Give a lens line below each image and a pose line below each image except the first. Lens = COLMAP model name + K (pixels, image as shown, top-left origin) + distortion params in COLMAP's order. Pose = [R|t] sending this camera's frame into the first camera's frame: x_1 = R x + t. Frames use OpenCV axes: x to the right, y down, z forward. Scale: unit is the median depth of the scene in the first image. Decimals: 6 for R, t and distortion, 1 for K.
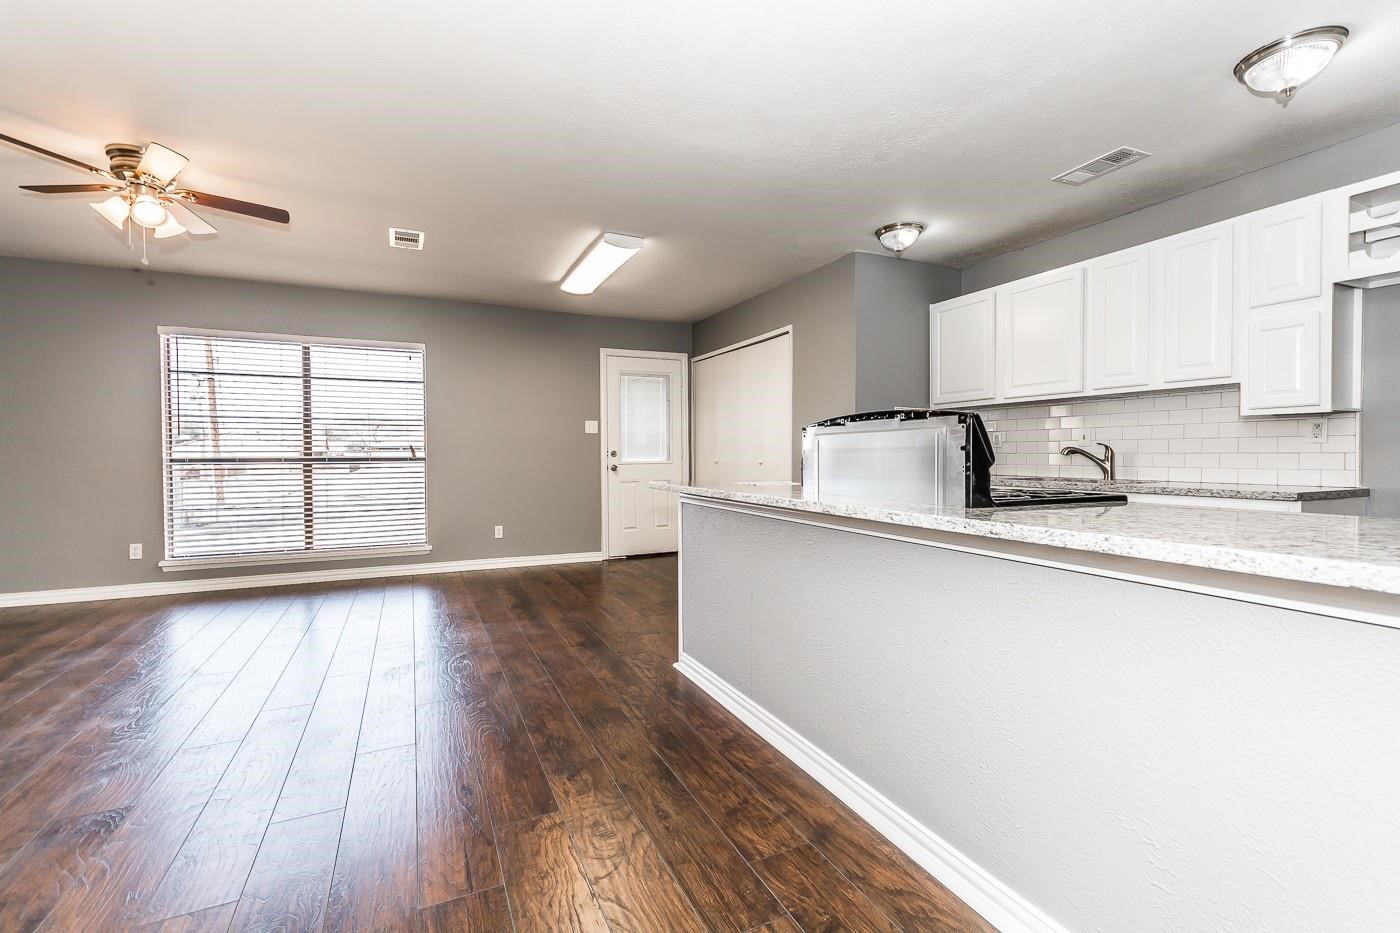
lens RADIAL K [[610.7, 0, 700.7], [0, 610.7, 464.1], [0, 0, 1]] dist [0.003492, 0.001152]
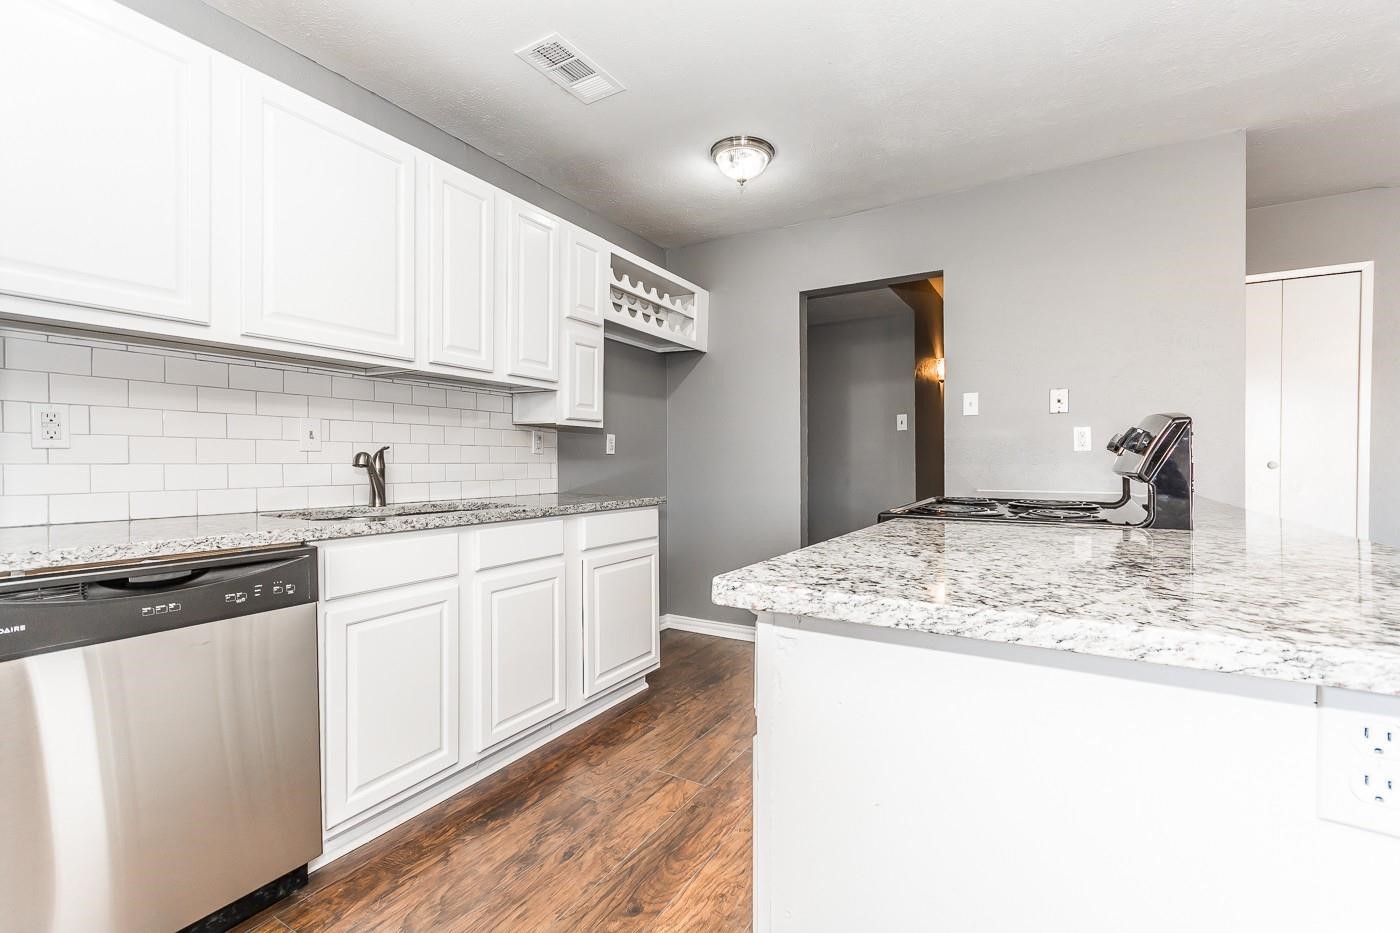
lens RADIAL K [[610.7, 0, 699.9], [0, 610.7, 463.4], [0, 0, 1]] dist [0.003492, 0.001152]
pose [[-0.553756, -0.003881, 0.832670, -0.029689], [0.016999, 0.999728, 0.015964, -0.014381], [-0.832505, 0.022995, -0.553540, 0.683244]]
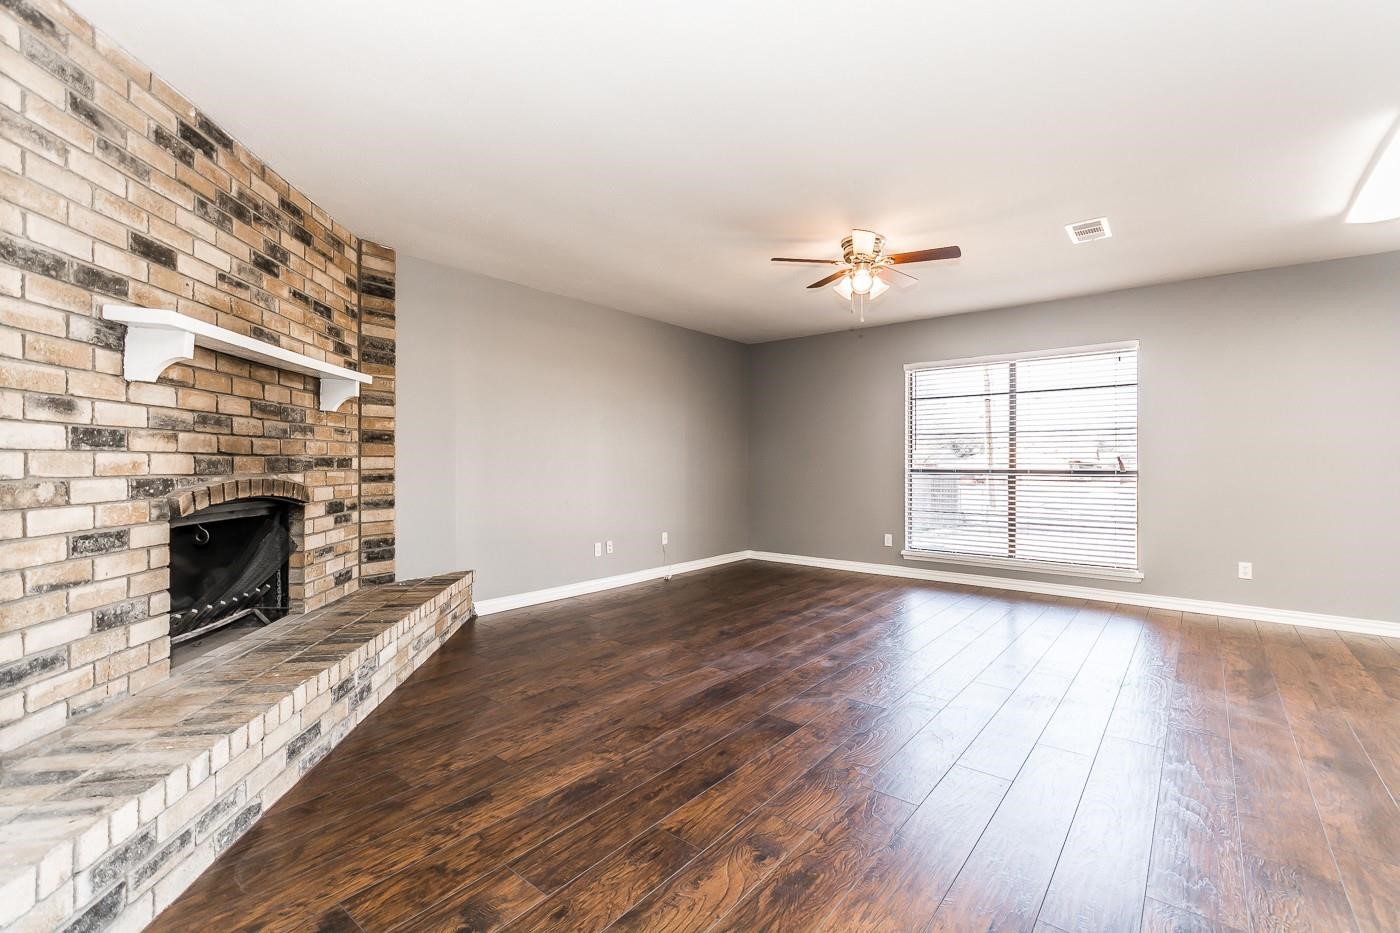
lens RADIAL K [[610.7, 0, 696.3], [0, 610.7, 458.6], [0, 0, 1]] dist [0.003492, 0.001152]
pose [[0.432928, -0.005742, -0.901410, 0.066949], [-0.019137, 0.999696, -0.015560, -0.002556], [0.901226, 0.023987, 0.432686, 0.065258]]
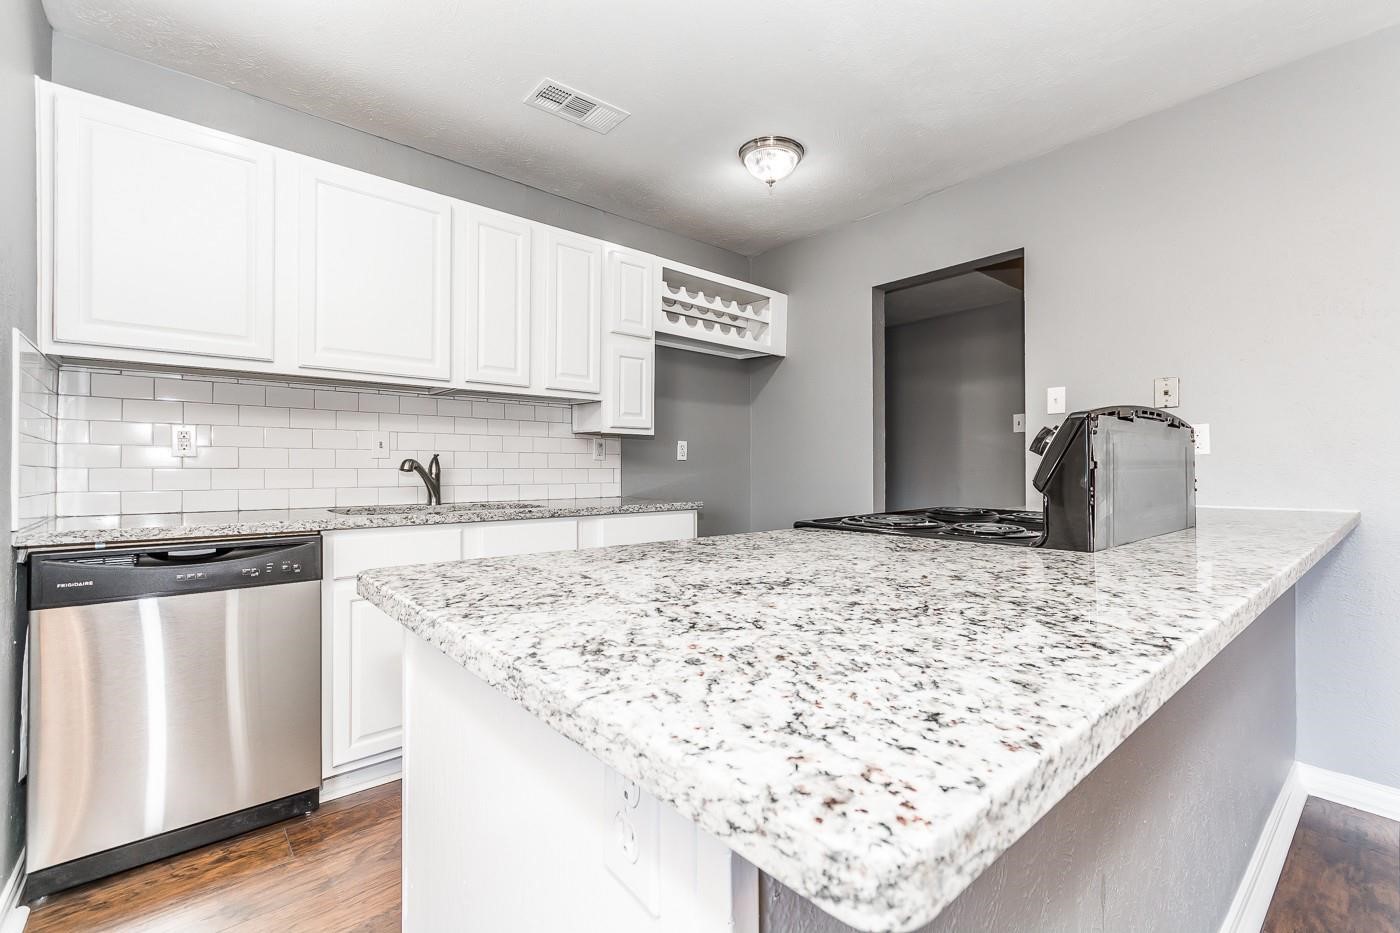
lens RADIAL K [[610.7, 0, 699.1], [0, 610.7, 463.6], [0, 0, 1]] dist [0.003492, 0.001152]
pose [[-0.264449, 0.005507, 0.964384, -0.087896], [0.019456, 0.999811, -0.000374, -0.011211], [-0.964204, 0.018664, -0.264506, 0.564955]]
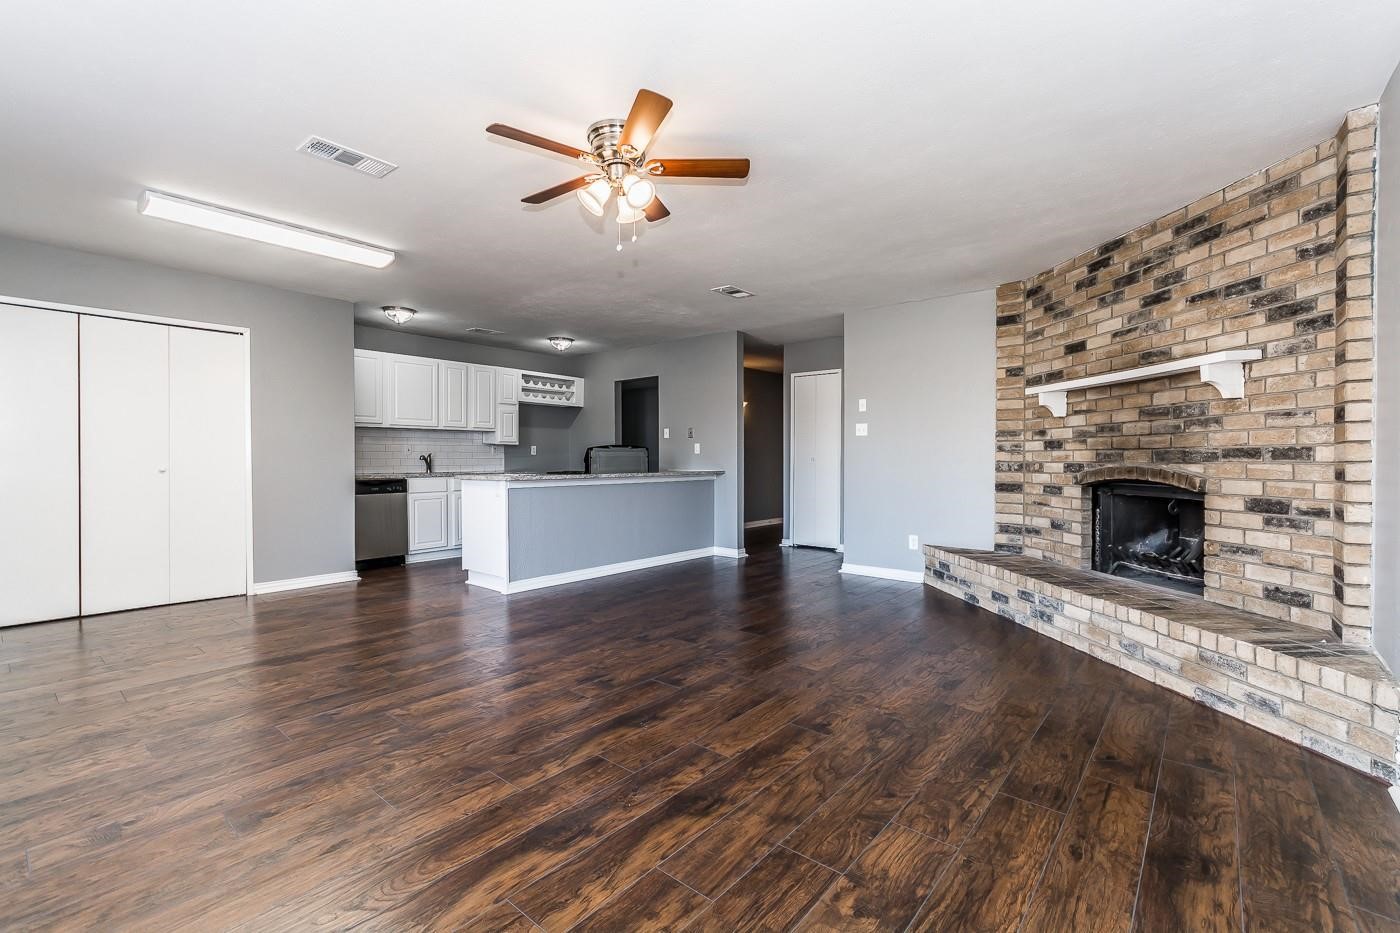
lens RADIAL K [[610.7, 0, 695.4], [0, 610.7, 468.9], [0, 0, 1]] dist [0.003492, 0.001152]
pose [[-0.418966, -0.013047, 0.907908, -0.915202], [0.020014, 0.999521, 0.023599, -0.009923], [-0.907781, 0.028058, -0.418504, 0.665827]]
